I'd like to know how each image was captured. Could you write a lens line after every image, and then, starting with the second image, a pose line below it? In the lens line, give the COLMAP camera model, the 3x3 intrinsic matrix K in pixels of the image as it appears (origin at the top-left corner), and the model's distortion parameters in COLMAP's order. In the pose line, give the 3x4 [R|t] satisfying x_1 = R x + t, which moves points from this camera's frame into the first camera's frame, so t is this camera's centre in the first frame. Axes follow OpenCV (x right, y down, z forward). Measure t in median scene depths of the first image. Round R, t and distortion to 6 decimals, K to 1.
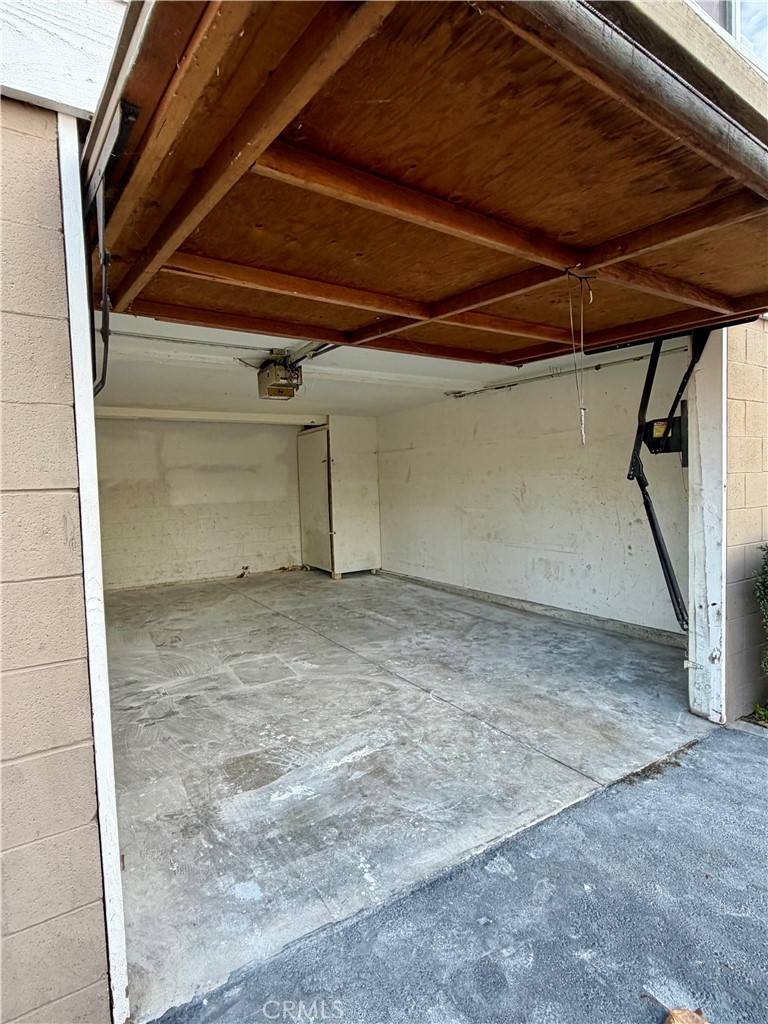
lens RADIAL K [[540.2, 0, 382.9], [0, 540.2, 510.9], [0, 0, 1]] dist [-0.000461, 0.000331]
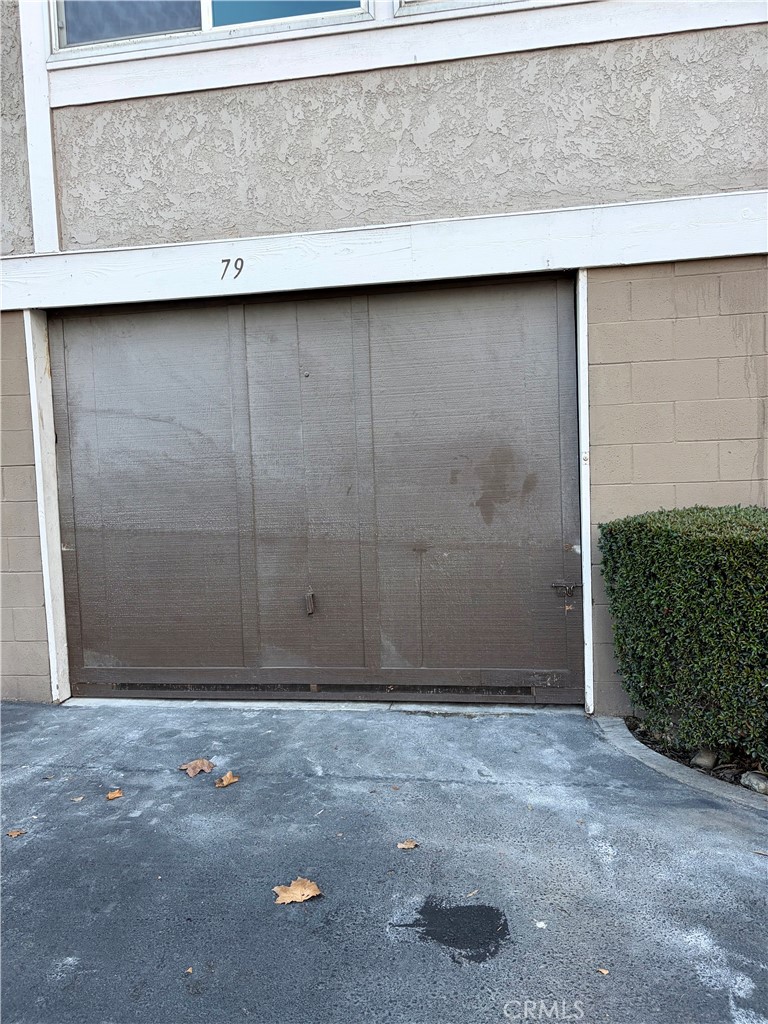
lens RADIAL K [[776.4, 0, 383.5], [0, 776.4, 512.2], [0, 0, 1]] dist [0.011832, -0.002860]
pose [[0.755926, 0.051686, -0.652614, 1.719430], [-0.020657, 0.998265, 0.055135, -0.033731], [0.654331, -0.028197, 0.755682, -0.354813]]
